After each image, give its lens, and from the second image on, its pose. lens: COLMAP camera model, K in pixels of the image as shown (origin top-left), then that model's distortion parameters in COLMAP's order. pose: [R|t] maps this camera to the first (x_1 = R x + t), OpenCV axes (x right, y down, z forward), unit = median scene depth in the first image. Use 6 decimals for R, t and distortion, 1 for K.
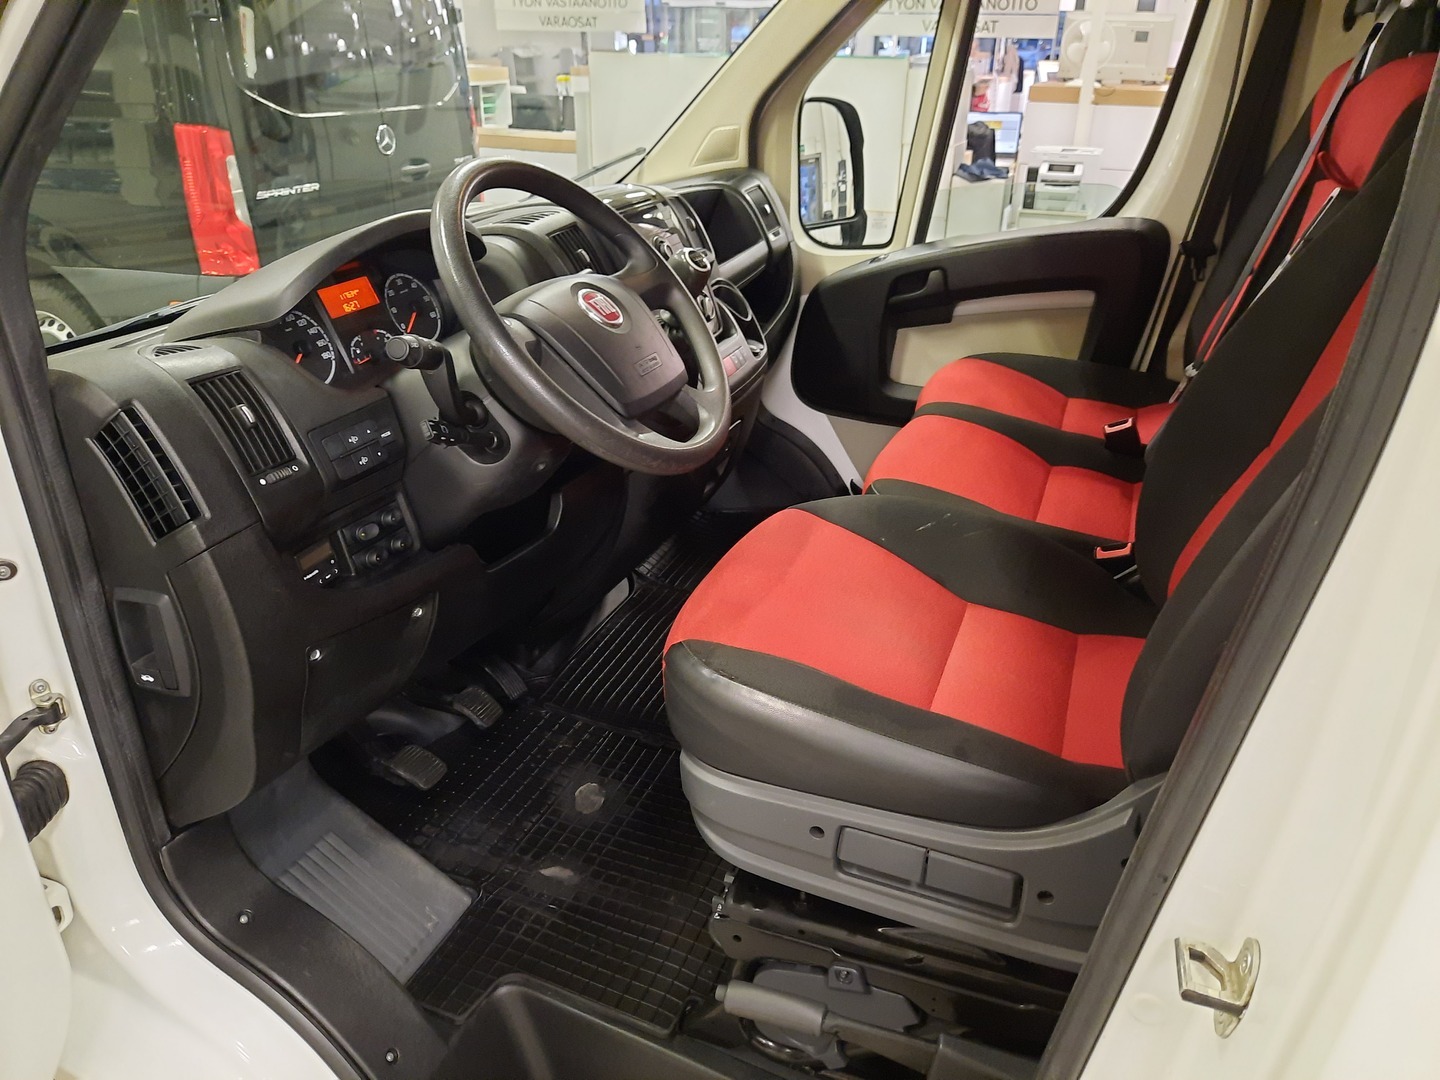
lens RADIAL K [[1071.1, 0, 718.3], [0, 1071.1, 542.8], [0, 0, 1]] dist [0.006897, -0.001650]
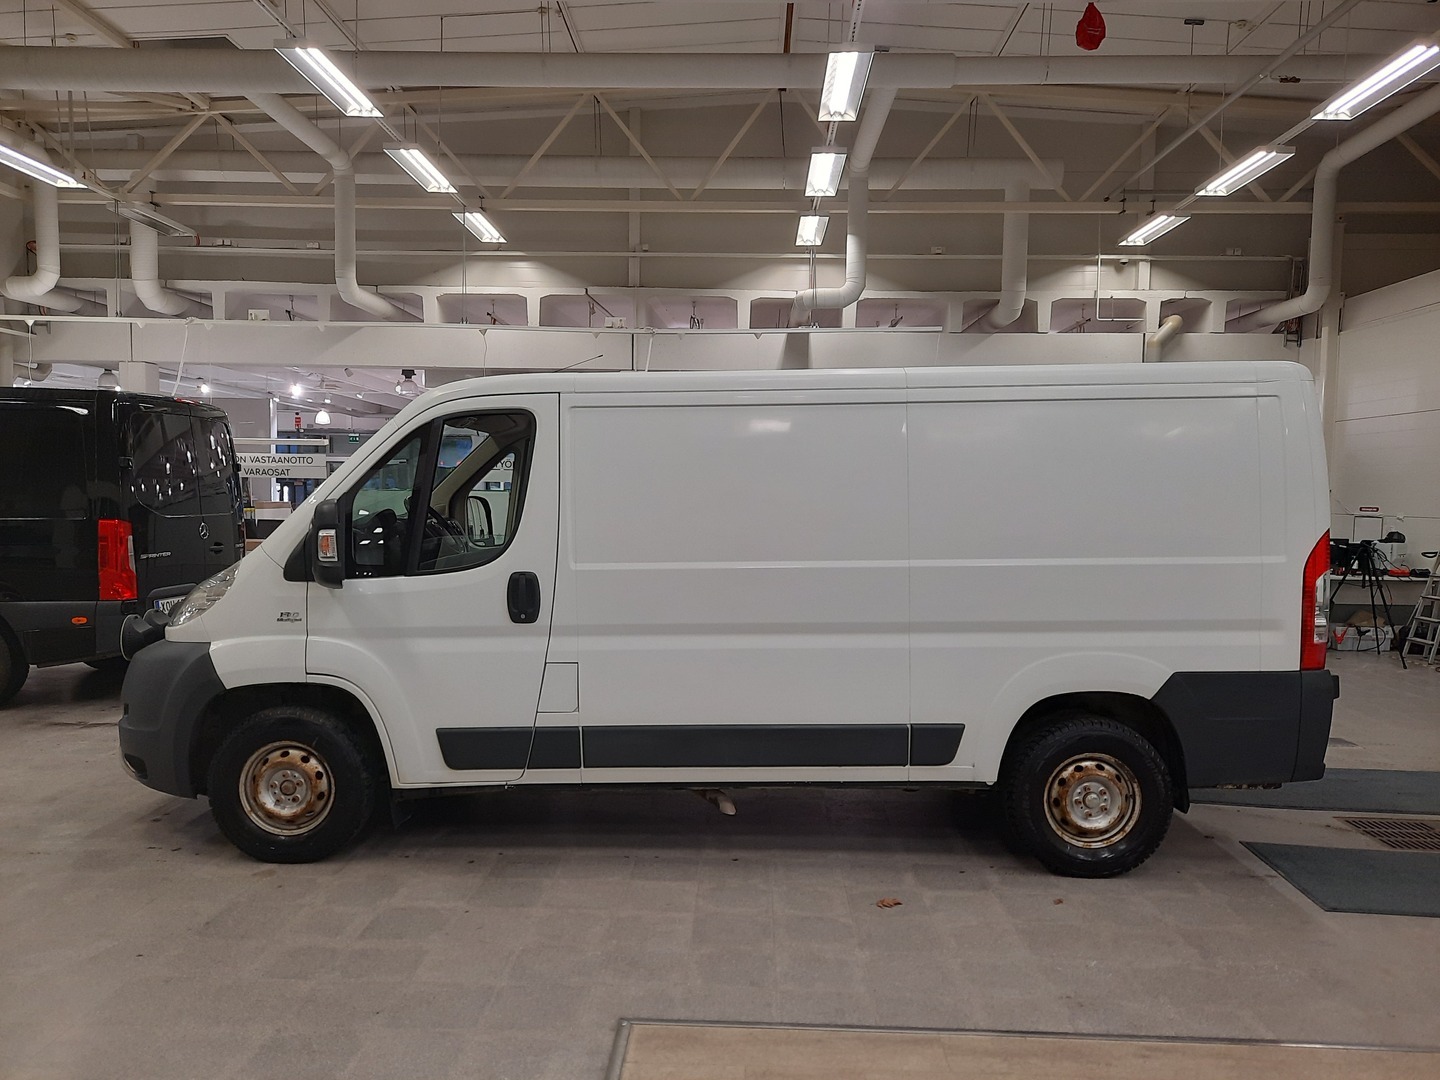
lens RADIAL K [[1071.1, 0, 721.5], [0, 1071.1, 540.5], [0, 0, 1]] dist [0.006897, -0.001650]
pose [[0.934481, -0.006944, 0.355946, -0.283315], [0.143202, 0.922693, -0.357955, 0.751390], [-0.325943, 0.385474, 0.863233, -1.516879]]
